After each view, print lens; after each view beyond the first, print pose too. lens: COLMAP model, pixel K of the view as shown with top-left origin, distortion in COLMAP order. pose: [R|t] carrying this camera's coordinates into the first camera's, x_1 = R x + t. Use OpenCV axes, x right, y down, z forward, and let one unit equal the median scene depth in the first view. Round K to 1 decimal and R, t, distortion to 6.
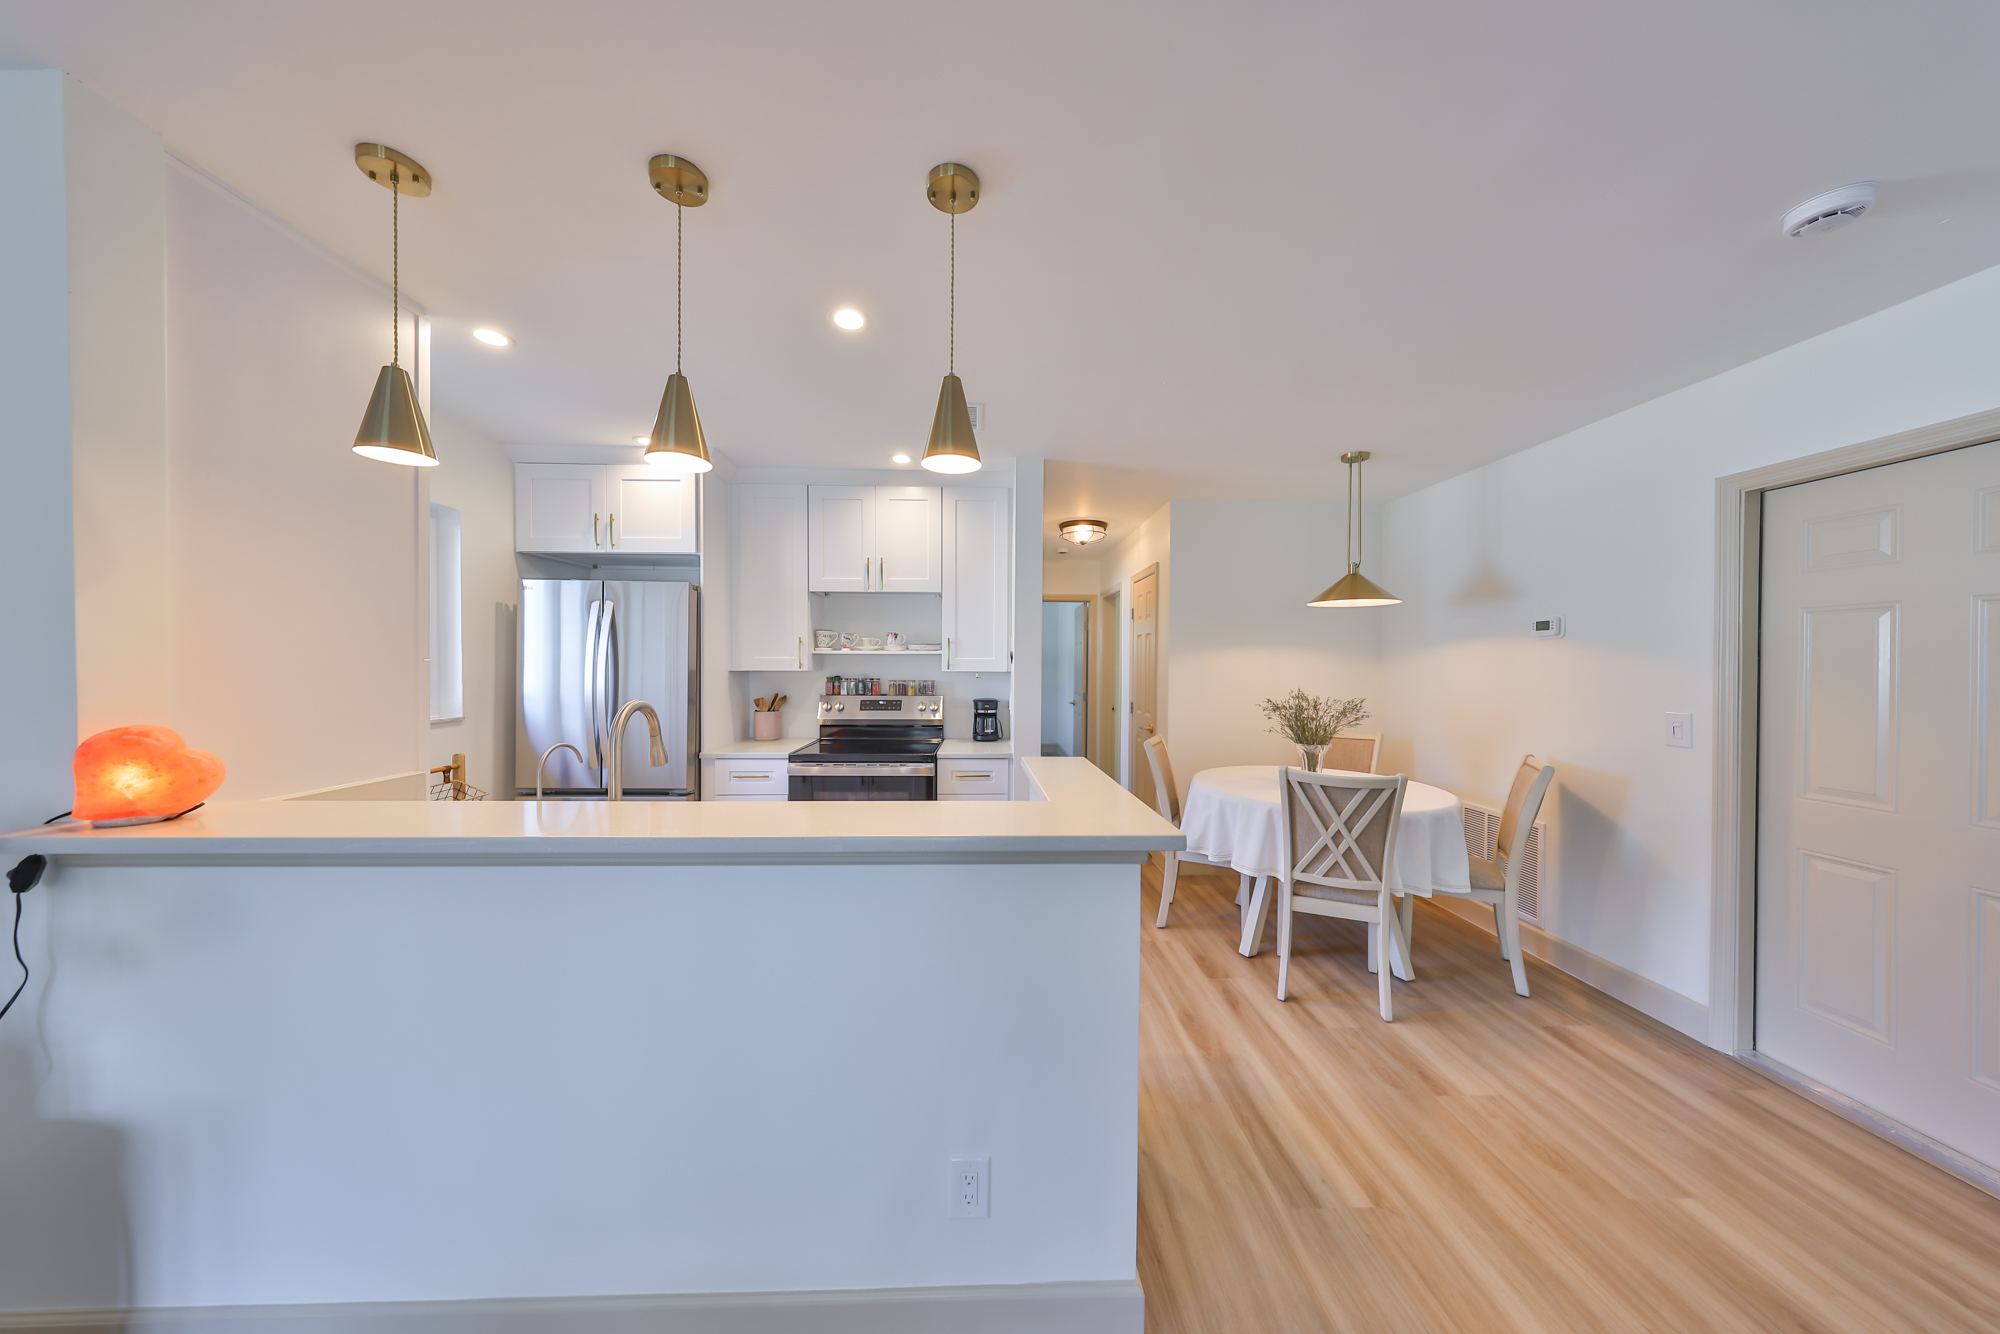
lens RADIAL K [[607.0, 0, 996.8], [0, 607.0, 666.2], [0, 0, 1]] dist [0.000533, 0.000031]
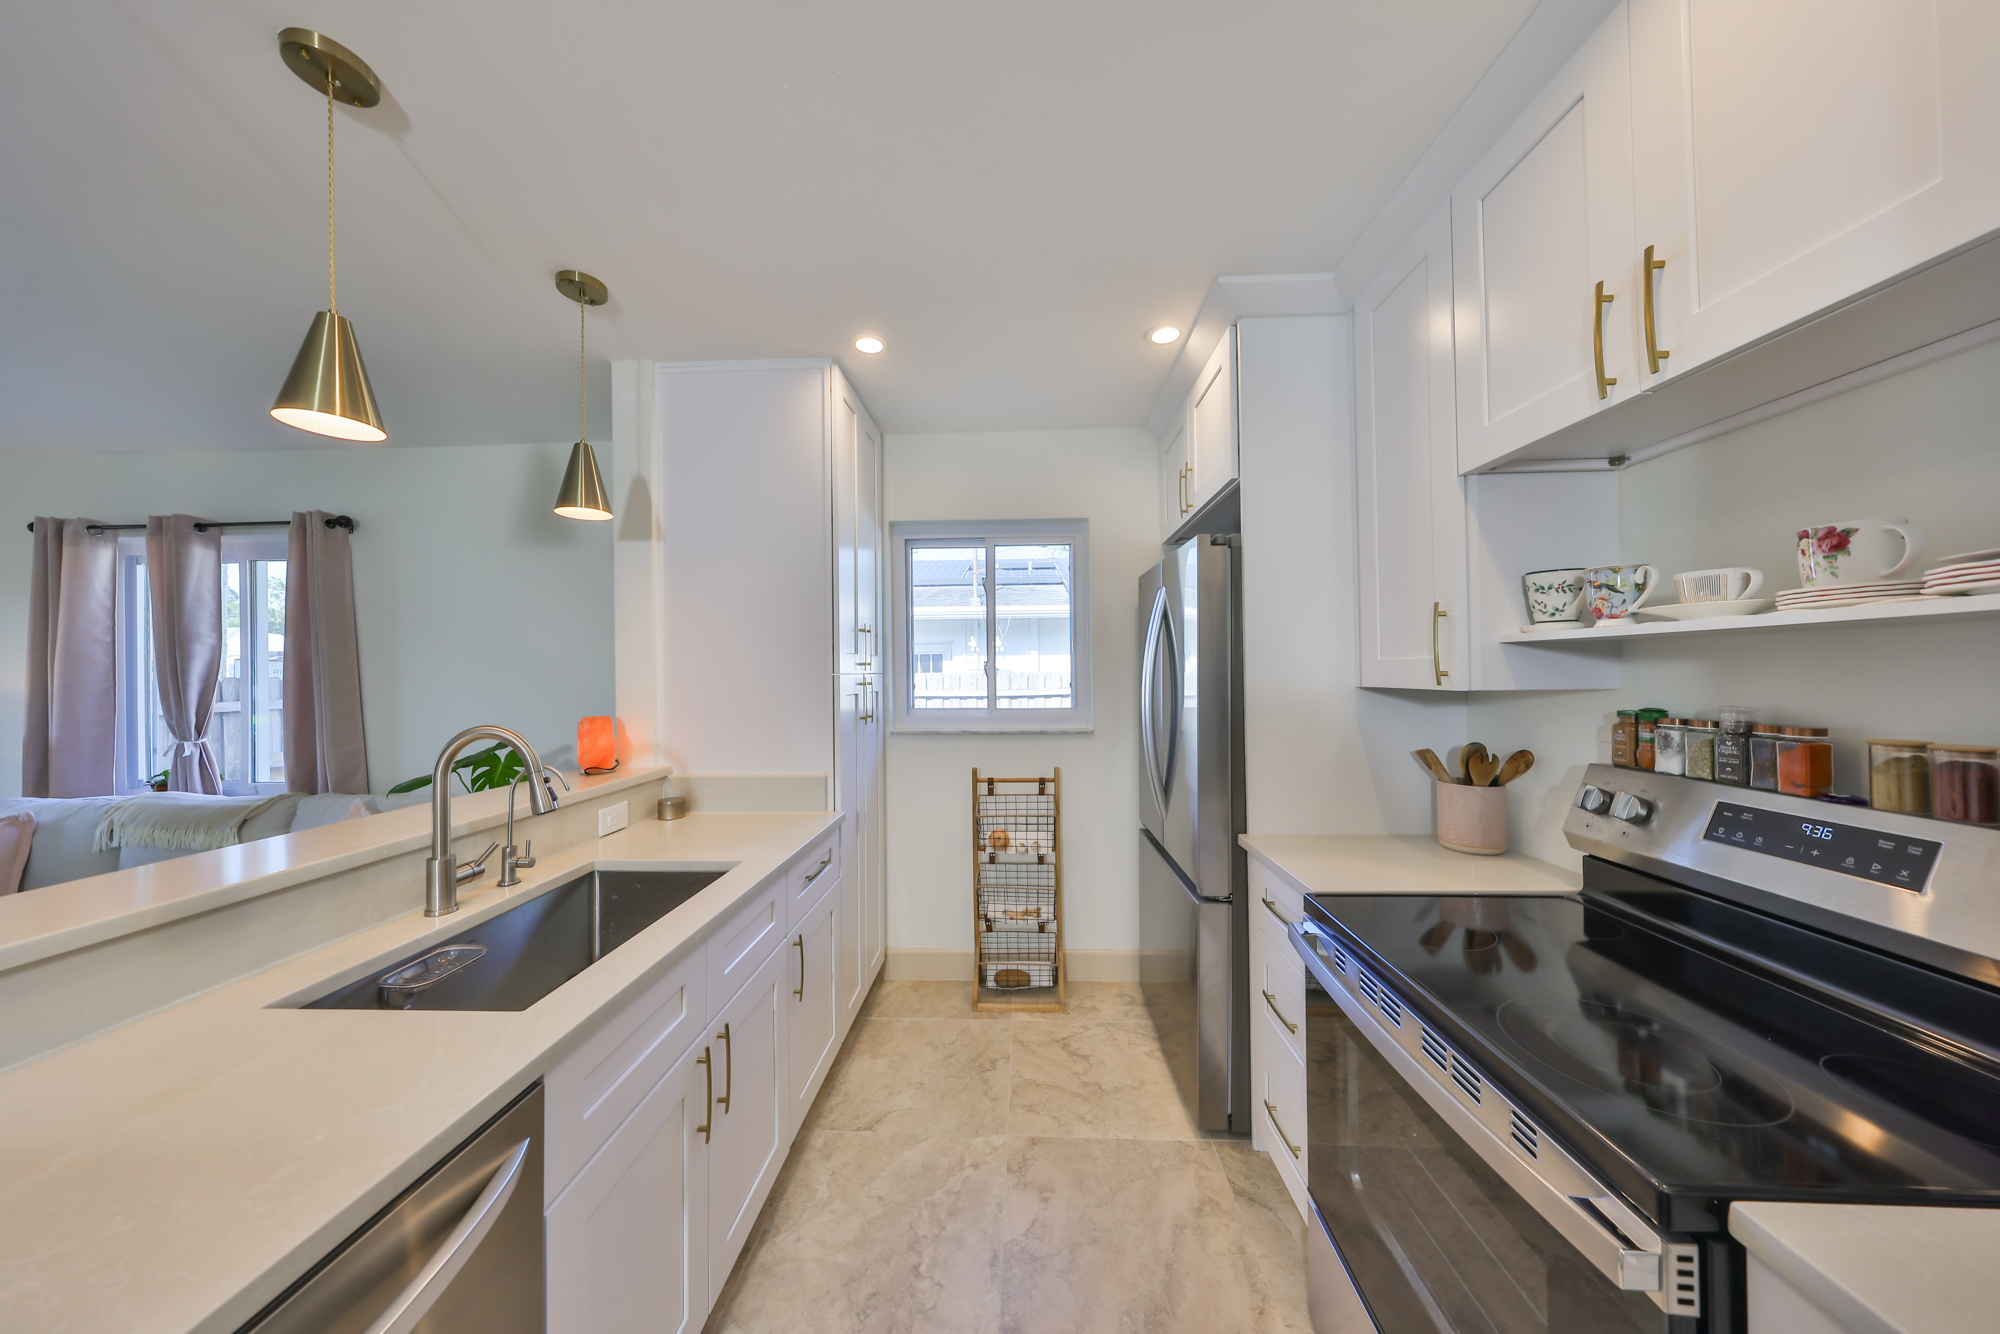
lens RADIAL K [[612.5, 0, 1021.6], [0, 612.5, 670.0], [0, 0, 1]] dist [-0.000617, 0.000005]
pose [[-0.064801, -0.009936, -0.997849, 0.084794], [0.003836, 0.999941, -0.010206, -0.002513], [0.997891, -0.004490, -0.064760, 0.833923]]
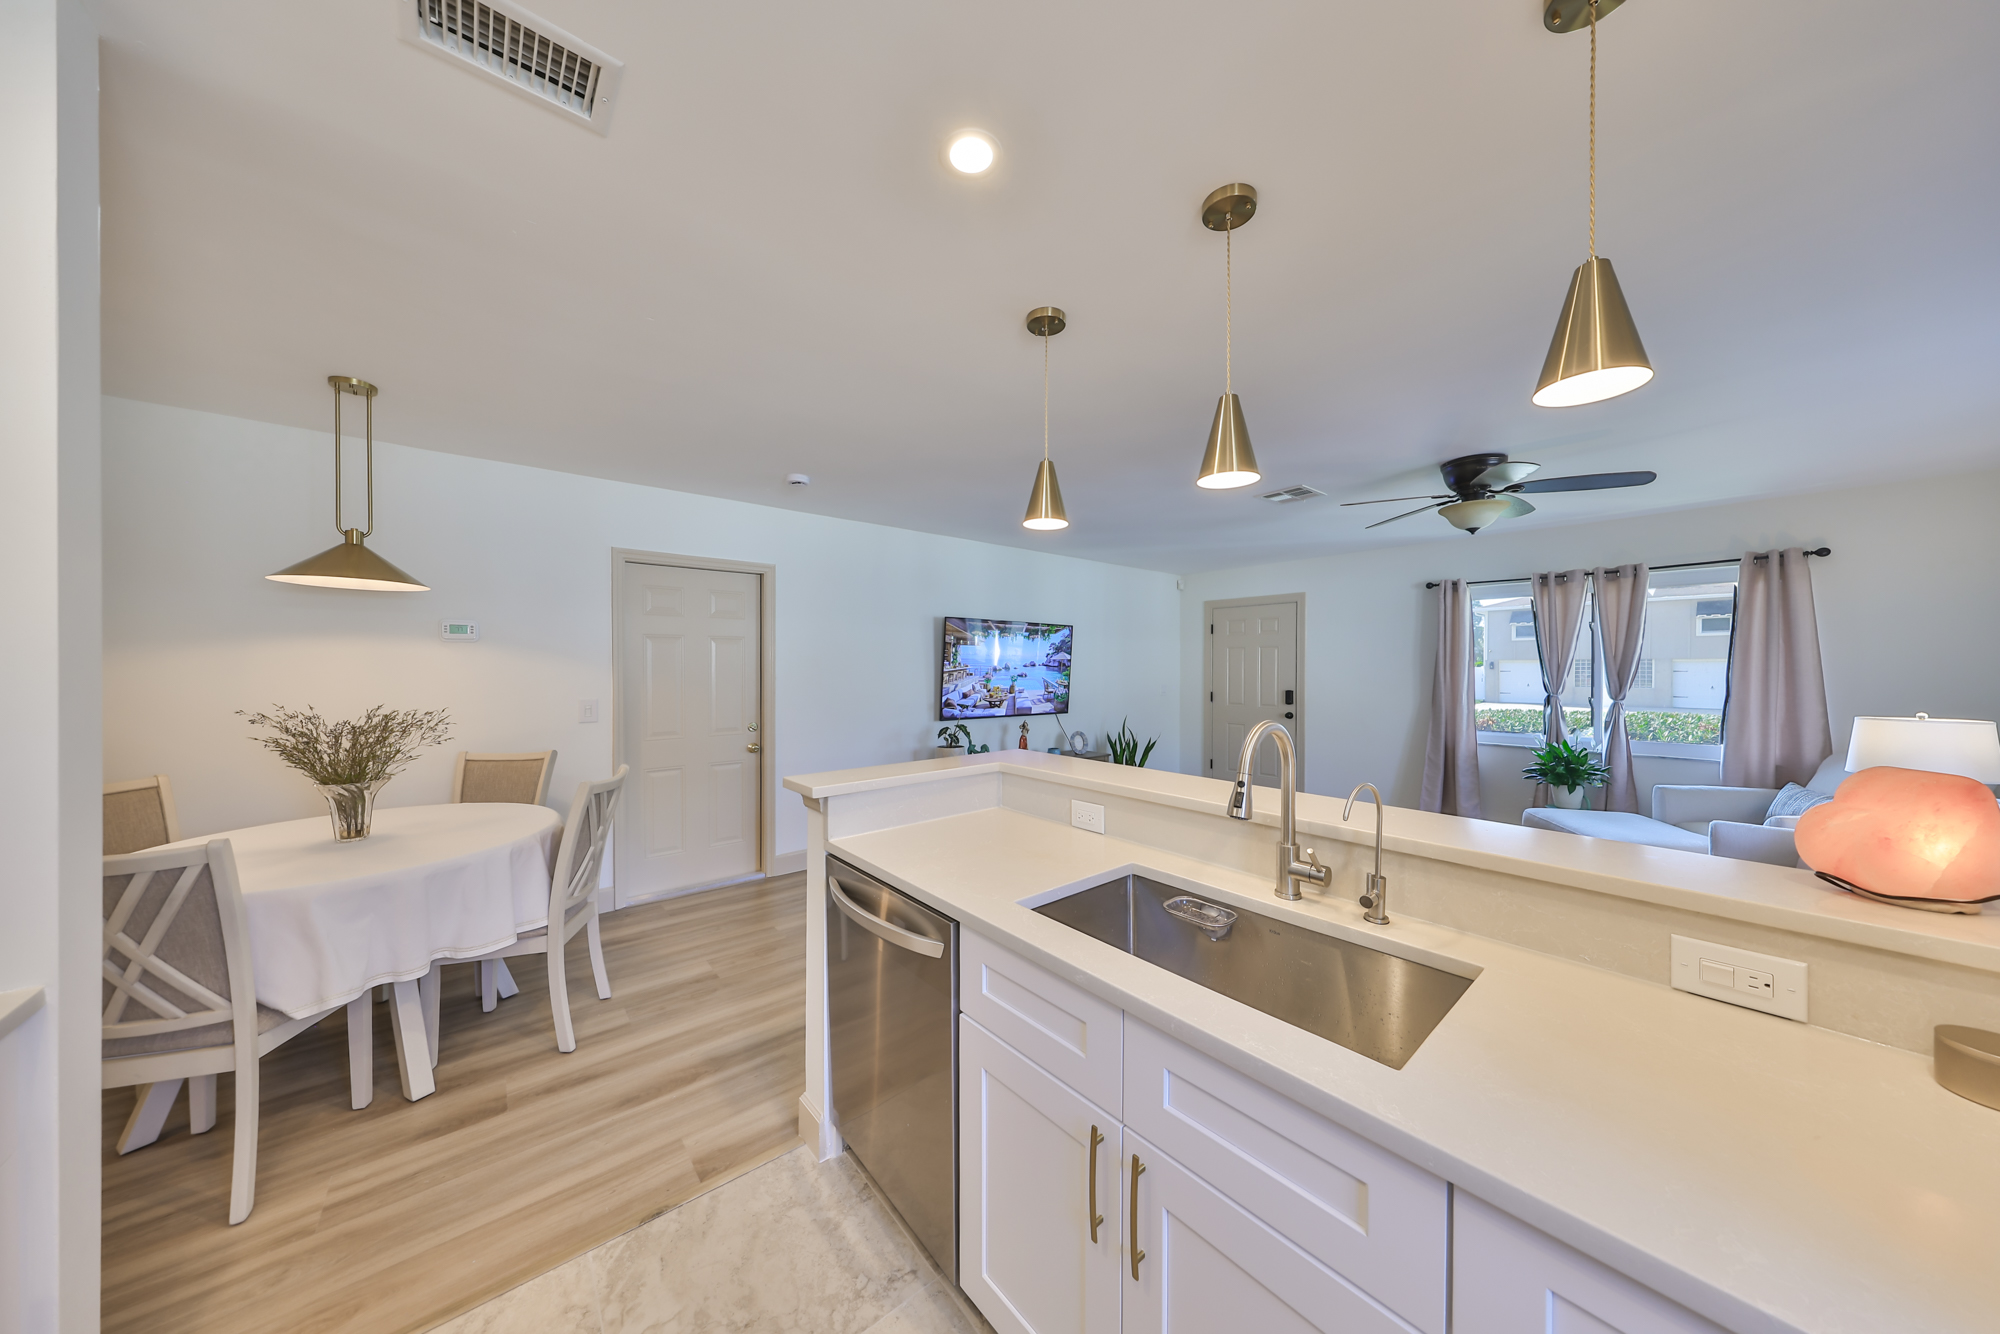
lens RADIAL K [[605.7, 0, 997.6], [0, 605.7, 670.5], [0, 0, 1]] dist [-0.001174, -0.000017]
pose [[-0.604195, -0.009665, 0.796778, -0.481640], [0.000670, 0.999920, 0.012638, -0.009266], [-0.796837, 0.008170, -0.604140, 0.838248]]
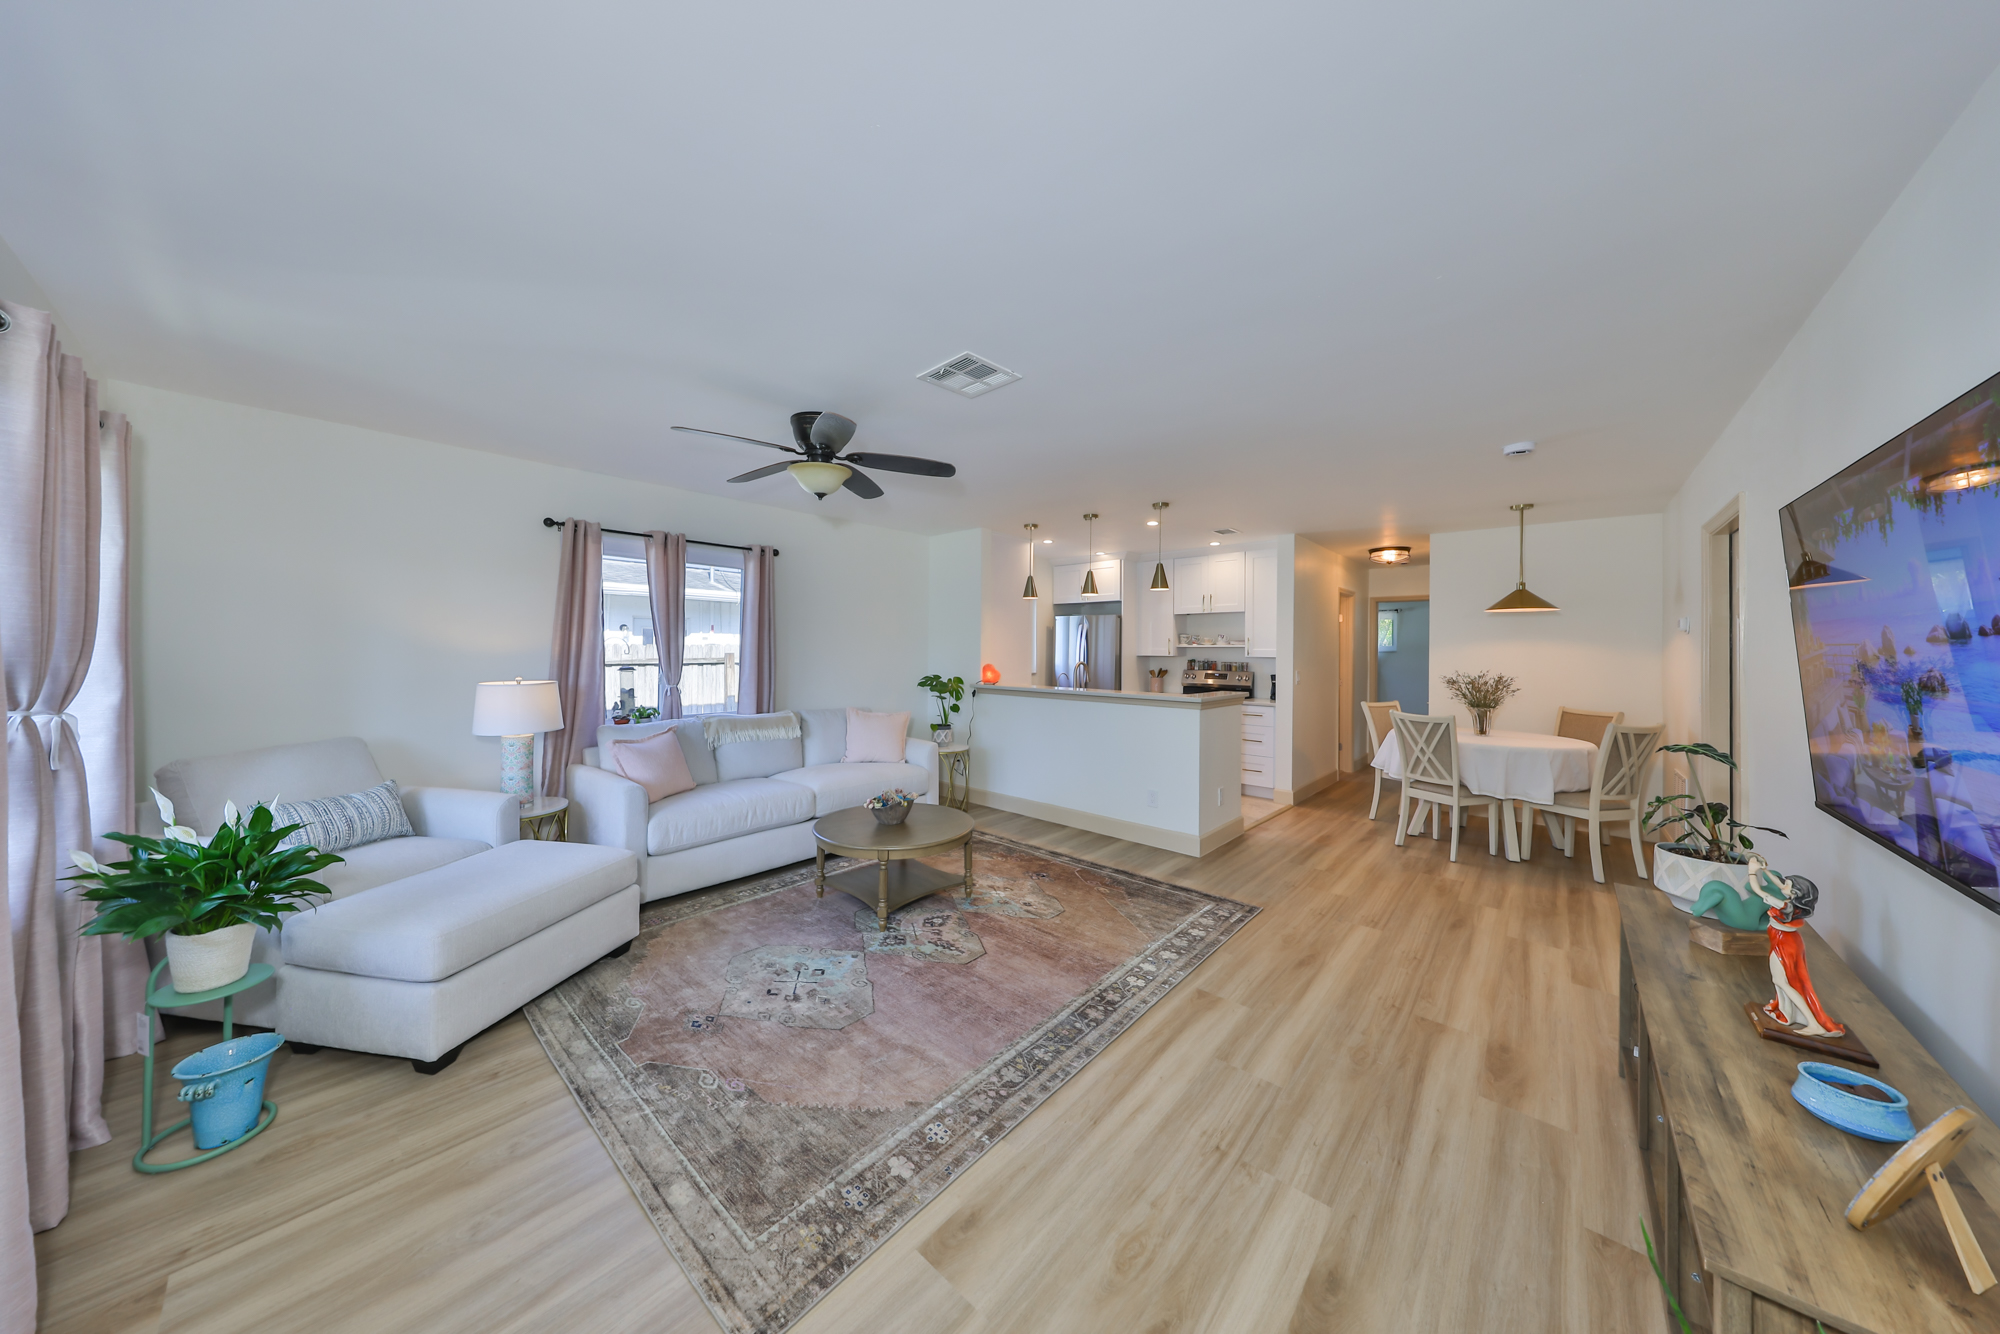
lens RADIAL K [[630.3, 0, 992.4], [0, 630.3, 643.5], [0, 0, 1]] dist [-0.000776, -0.000014]
pose [[0.725278, -0.003057, -0.688449, 0.705880], [-0.012507, 0.999767, -0.017615, 0.011768], [0.688342, 0.021387, 0.725070, -0.912593]]
